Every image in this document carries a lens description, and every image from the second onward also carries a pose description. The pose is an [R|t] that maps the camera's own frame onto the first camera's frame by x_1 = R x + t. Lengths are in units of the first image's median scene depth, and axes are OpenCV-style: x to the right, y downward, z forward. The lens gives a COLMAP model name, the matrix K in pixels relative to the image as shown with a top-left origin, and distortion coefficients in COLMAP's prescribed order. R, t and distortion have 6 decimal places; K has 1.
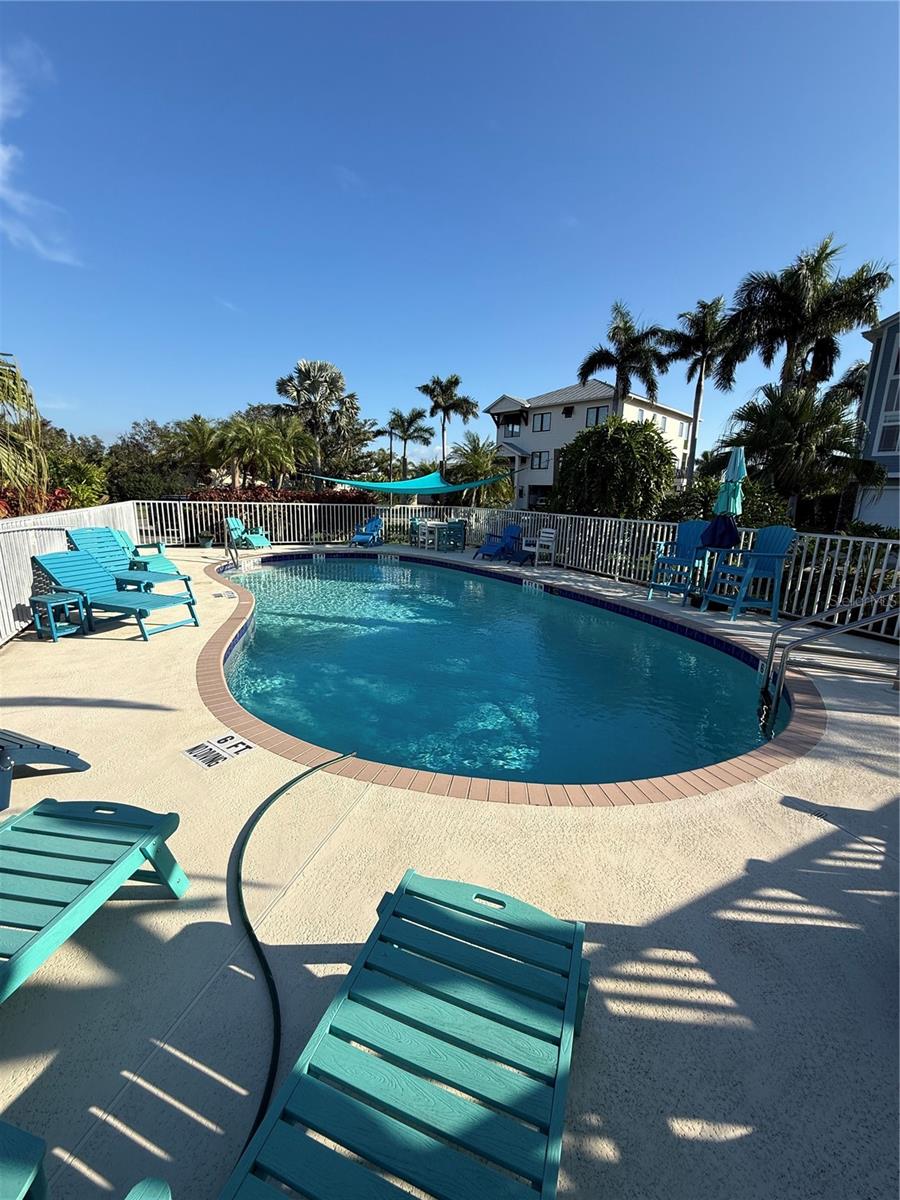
lens RADIAL K [[481.5, 0, 450.0], [0, 481.5, 600.0], [0, 0, 1]] dist [-0.006374, -0.000620]
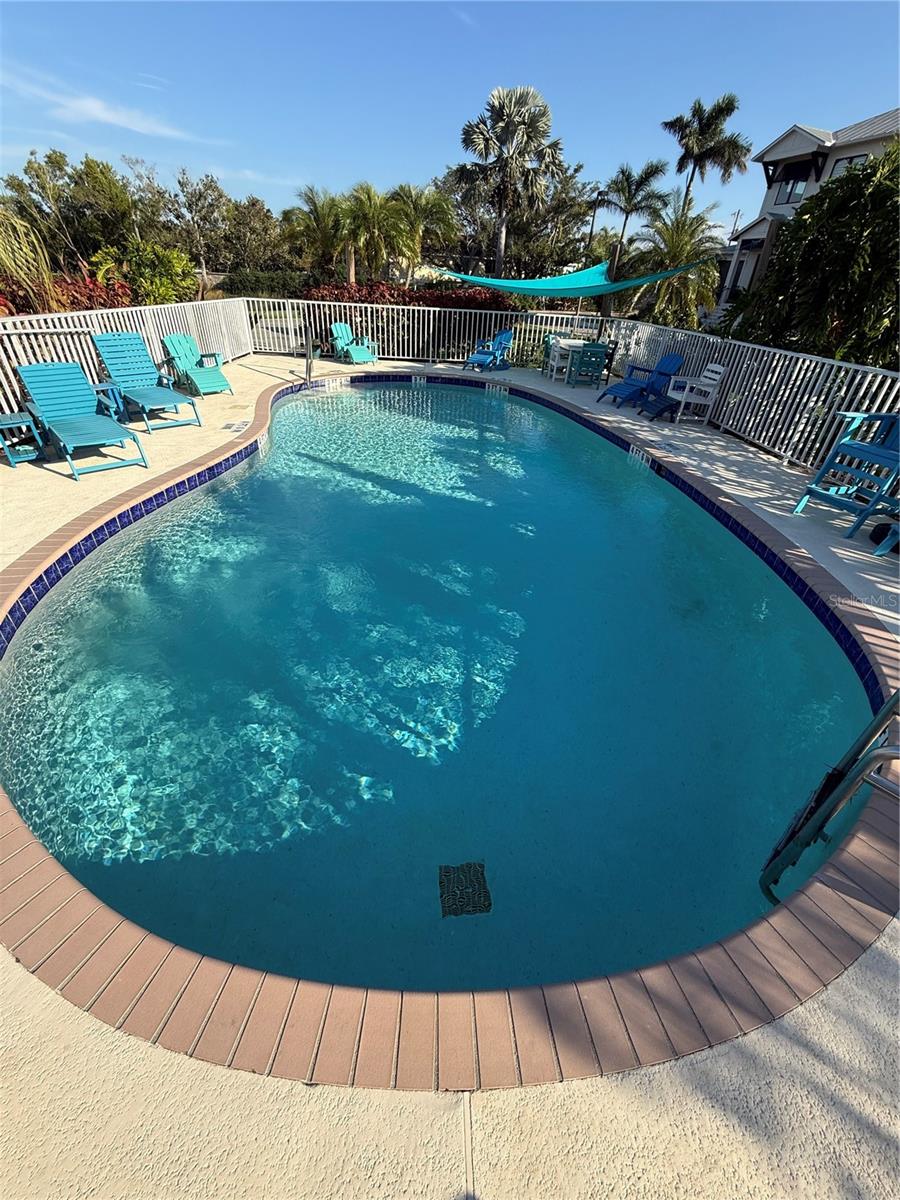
lens RADIAL K [[474.2, 0, 450.0], [0, 474.2, 600.0], [0, 0, 1]] dist [-0.000761, -0.000462]
pose [[0.914271, 0.237968, -0.327842, 0.128111], [-0.107639, 0.922891, 0.369711, -0.040040], [0.390542, -0.302727, 0.869387, 0.146464]]
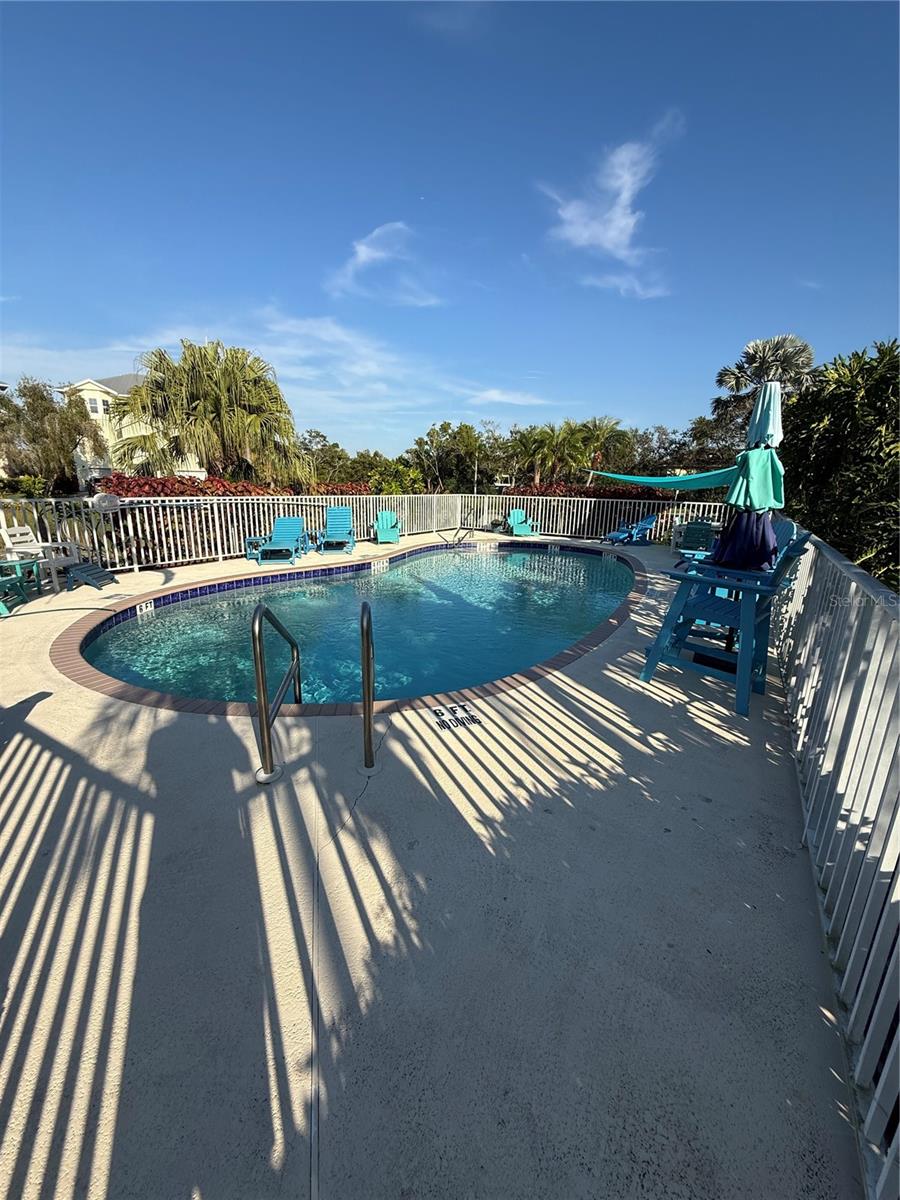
lens RADIAL K [[481.8, 0, 450.0], [0, 481.8, 600.0], [0, 0, 1]] dist [0.000720, -0.000002]
pose [[0.535175, 0.182777, -0.824731, 0.426228], [-0.189156, 0.977449, 0.093878, -0.030498], [0.823291, 0.105761, 0.557680, 0.209203]]
